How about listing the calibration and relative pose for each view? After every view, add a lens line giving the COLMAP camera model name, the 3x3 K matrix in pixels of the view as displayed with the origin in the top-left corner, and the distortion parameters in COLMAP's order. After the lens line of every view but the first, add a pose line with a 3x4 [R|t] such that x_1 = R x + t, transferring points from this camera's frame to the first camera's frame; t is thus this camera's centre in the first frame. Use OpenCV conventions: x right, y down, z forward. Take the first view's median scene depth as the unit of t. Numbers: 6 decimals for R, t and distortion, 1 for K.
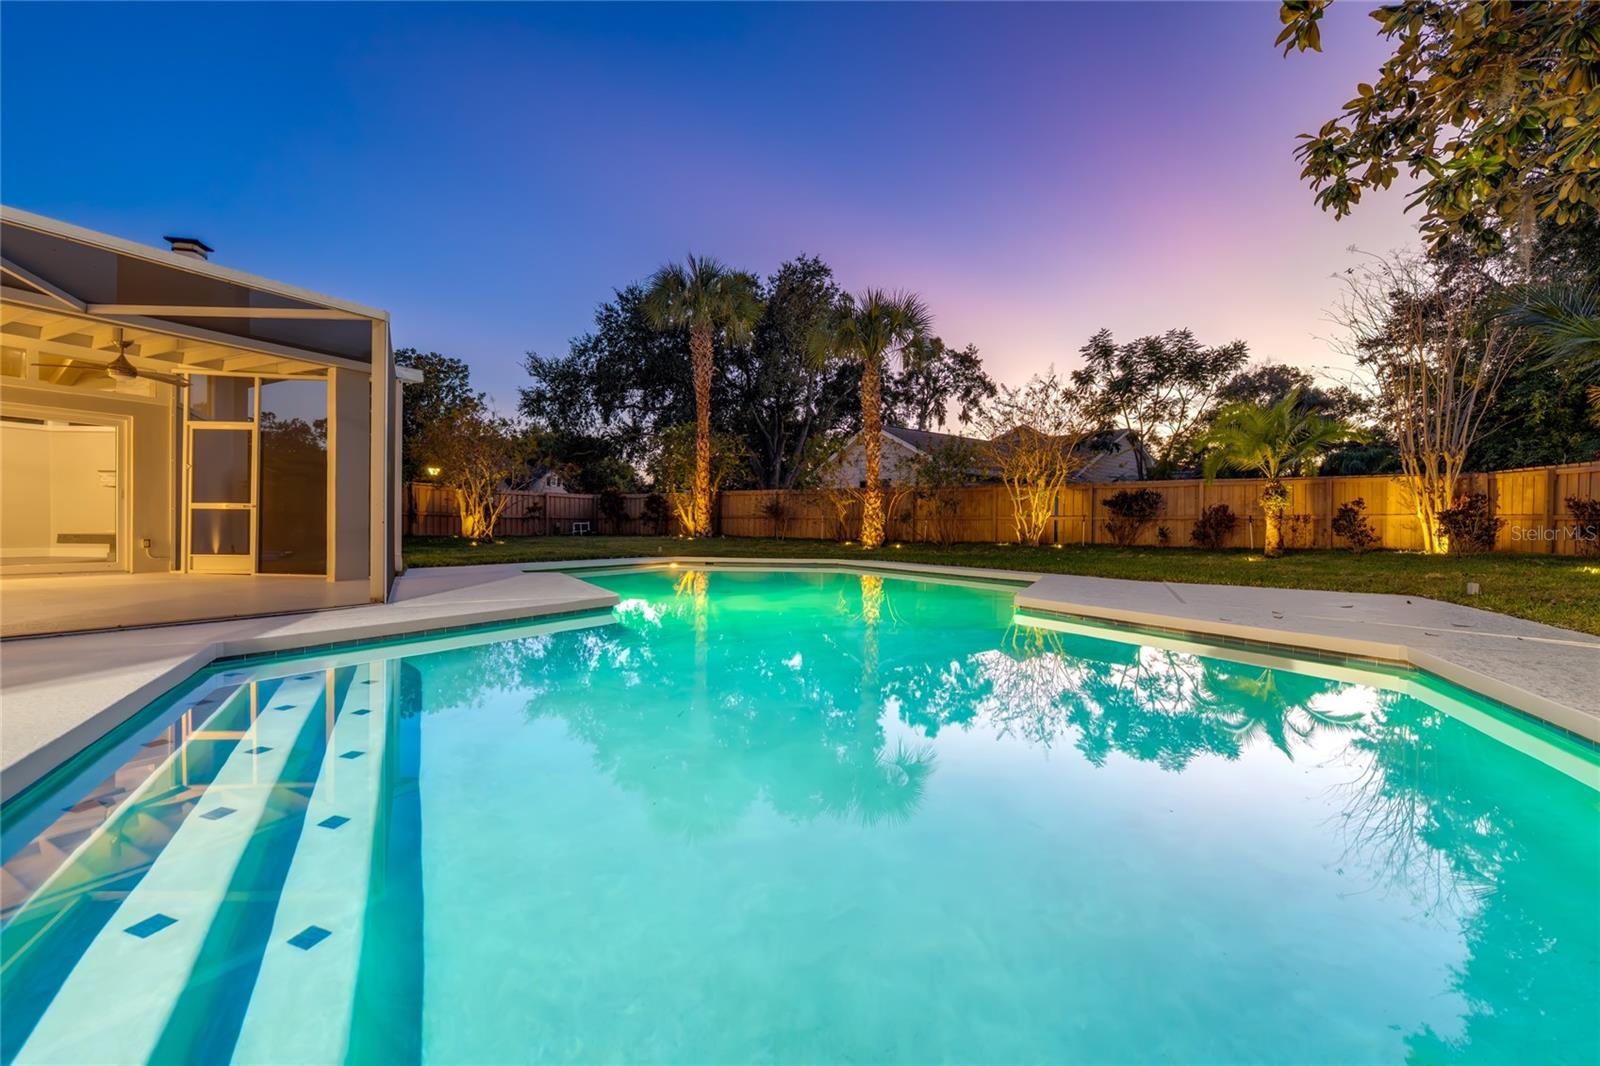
lens RADIAL K [[640.3, 0, 800.0], [0, 640.3, 533.0], [0, 0, 1]] dist [-0.000672, -0.000148]
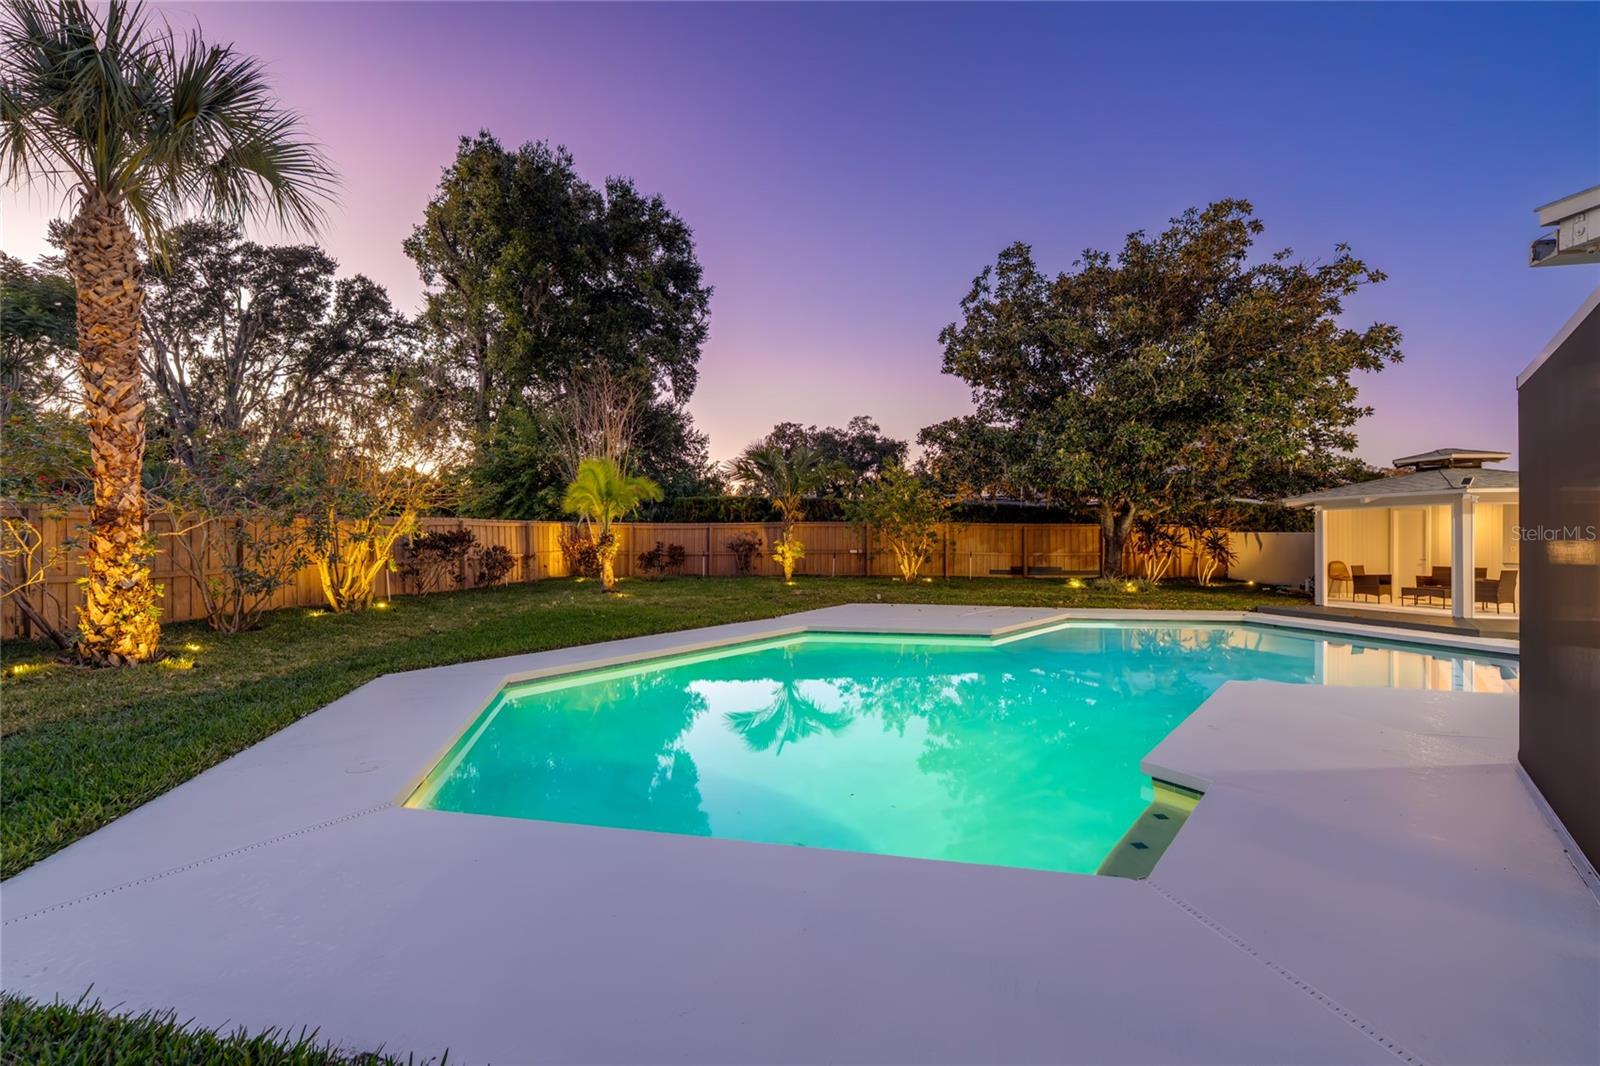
lens RADIAL K [[640.3, 0, 800.0], [0, 640.3, 533.0], [0, 0, 1]] dist [-0.000672, -0.000148]
pose [[-0.295984, -0.007145, 0.955166, -0.245537], [0.006153, 0.999937, 0.009386, -0.037892], [-0.955173, 0.008655, -0.295922, 0.446085]]
